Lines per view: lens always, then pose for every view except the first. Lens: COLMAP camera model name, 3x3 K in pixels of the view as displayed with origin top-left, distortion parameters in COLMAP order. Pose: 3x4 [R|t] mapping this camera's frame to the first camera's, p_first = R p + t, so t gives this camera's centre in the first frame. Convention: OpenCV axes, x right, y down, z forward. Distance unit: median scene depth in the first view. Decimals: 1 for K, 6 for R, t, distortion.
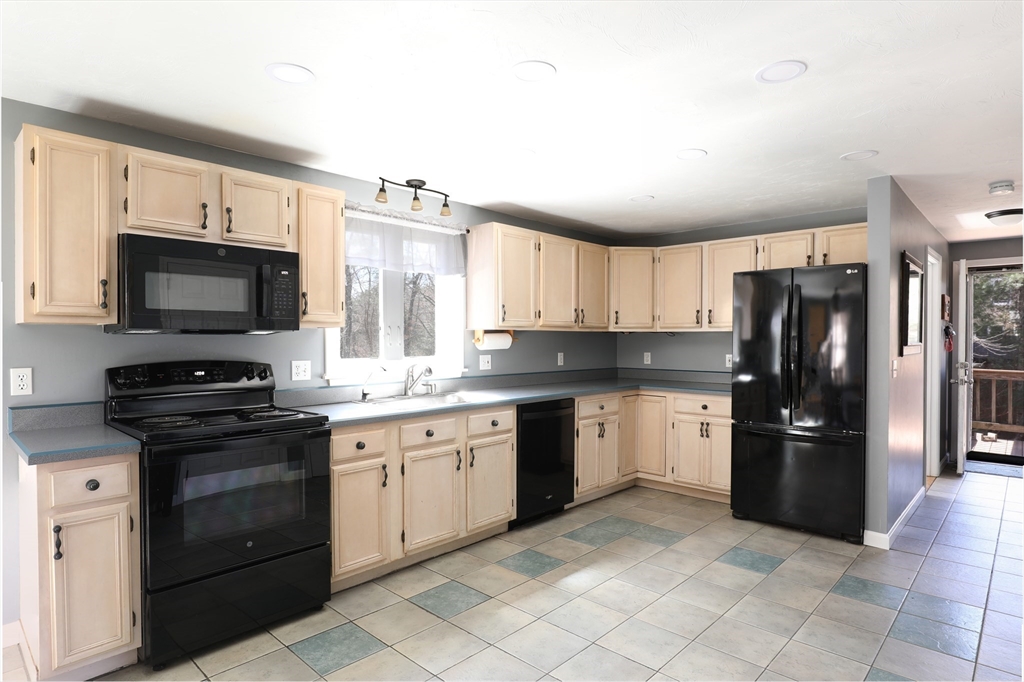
lens RADIAL K [[561.5, 0, 511.7], [0, 561.5, 343.8], [0, 0, 1]] dist [-0.024465, 0.005936]
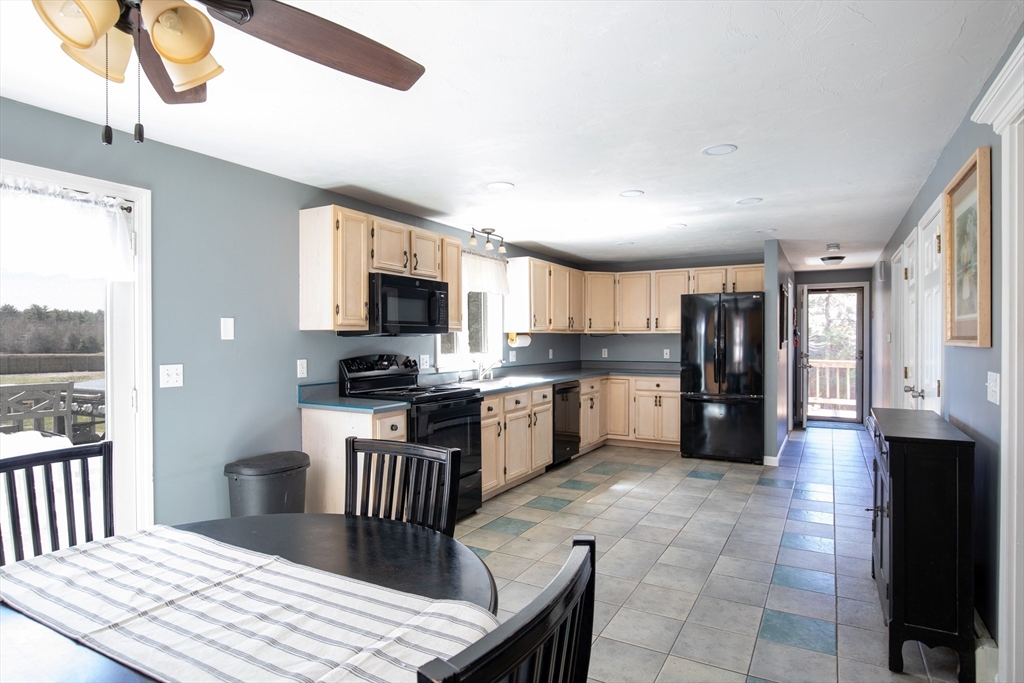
lens RADIAL K [[561.5, 0, 511.7], [0, 561.5, 341.6], [0, 0, 1]] dist [-0.024465, 0.005936]
pose [[0.971937, -0.005574, 0.235176, -0.444992], [0.006741, 0.999969, -0.004160, 0.003236], [-0.235146, 0.005629, 0.971944, -0.397963]]
